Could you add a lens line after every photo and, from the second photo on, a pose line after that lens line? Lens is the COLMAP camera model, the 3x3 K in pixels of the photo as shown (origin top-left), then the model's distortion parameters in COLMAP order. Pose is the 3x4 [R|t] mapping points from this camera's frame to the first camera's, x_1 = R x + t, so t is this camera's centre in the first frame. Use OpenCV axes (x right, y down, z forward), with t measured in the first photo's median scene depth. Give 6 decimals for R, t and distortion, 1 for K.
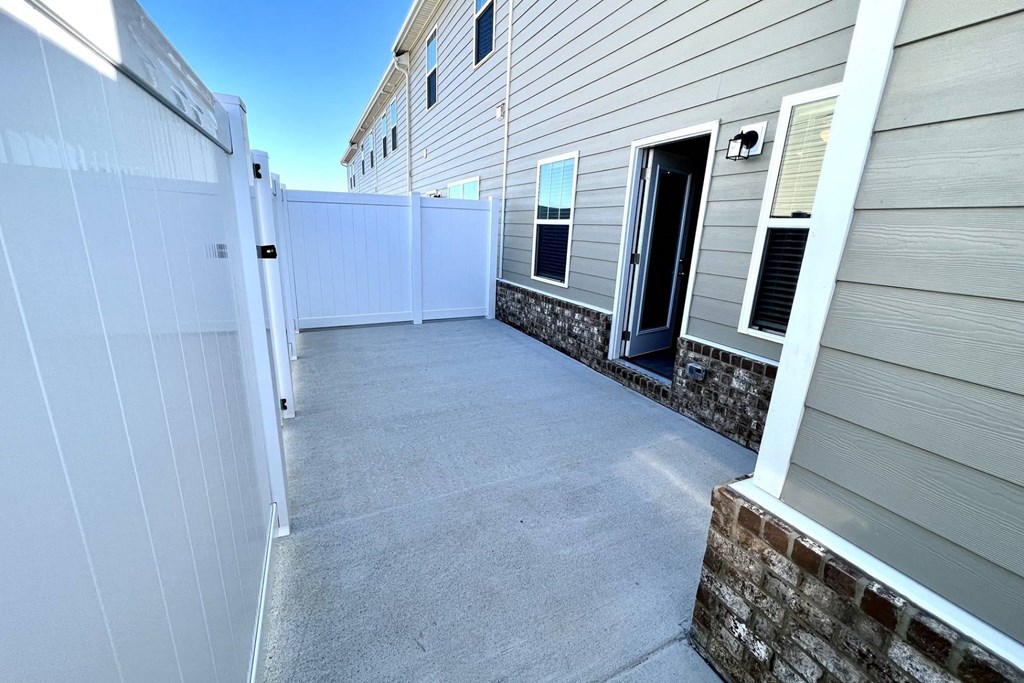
lens RADIAL K [[418.0, 0, 507.7], [0, 418.0, 336.1], [0, 0, 1]] dist [0.016446, -0.000017]
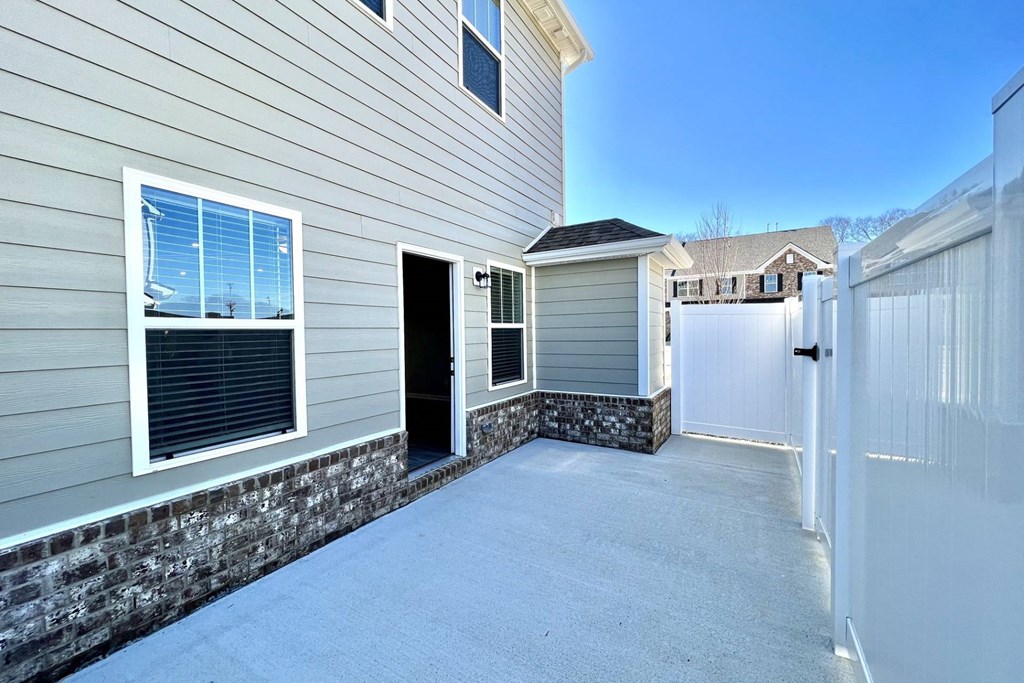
lens RADIAL K [[418.0, 0, 511.5], [0, 418.0, 345.0], [0, 0, 1]] dist [0.016446, -0.000017]
pose [[-0.563369, -0.049909, 0.824697, -0.521922], [0.209281, 0.957000, 0.200880, -0.313280], [-0.799260, 0.285763, -0.528699, 1.124606]]
